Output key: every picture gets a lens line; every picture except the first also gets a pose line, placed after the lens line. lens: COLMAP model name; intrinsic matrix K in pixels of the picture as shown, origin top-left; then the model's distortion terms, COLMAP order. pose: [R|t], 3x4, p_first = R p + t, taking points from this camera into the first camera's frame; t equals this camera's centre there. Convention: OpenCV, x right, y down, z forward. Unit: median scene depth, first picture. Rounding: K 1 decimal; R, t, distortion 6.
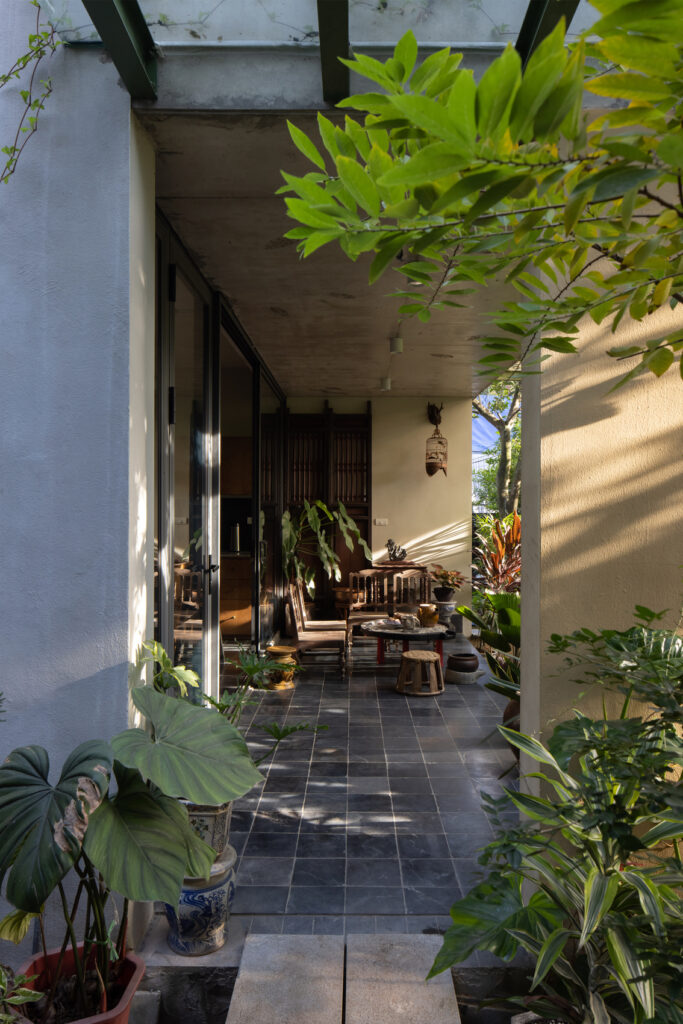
lens RADIAL K [[1126.1, 0, 341.5], [0, 1126.1, 512.5], [0, 0, 1]] dist [-0.087865, 0.000000]
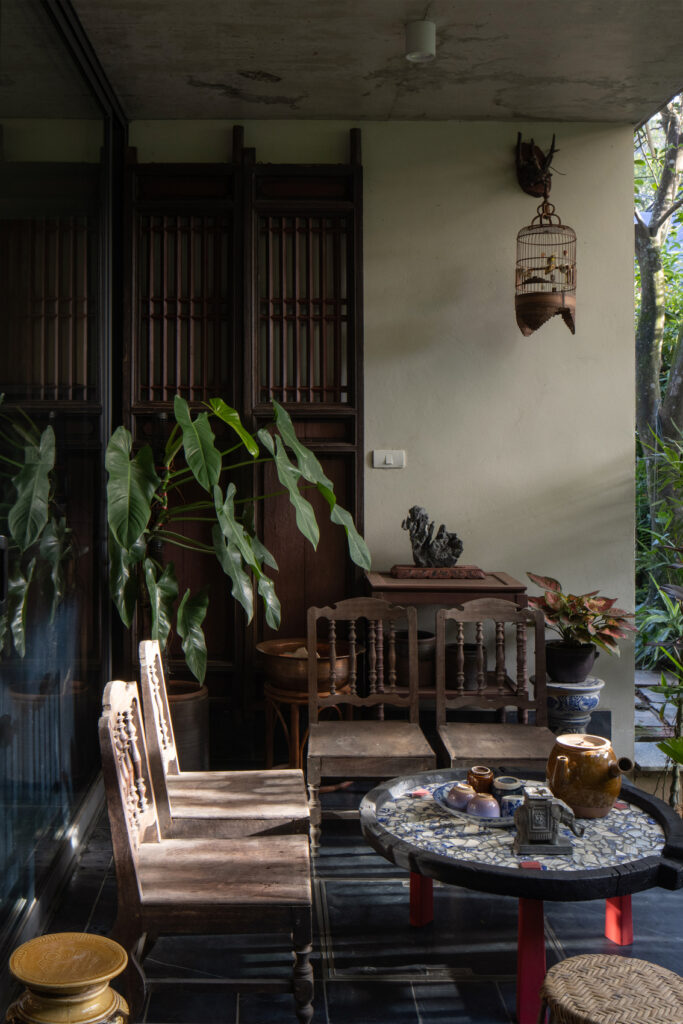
lens RADIAL K [[1126.1, 0, 344.9], [0, 1126.1, 511.6], [0, 0, 1]] dist [-0.087865, 0.000000]
pose [[0.996687, -0.004499, 0.081204, -0.009086], [-0.000208, 0.998324, 0.057868, 0.004291], [-0.081328, -0.057693, 0.995016, 0.646444]]
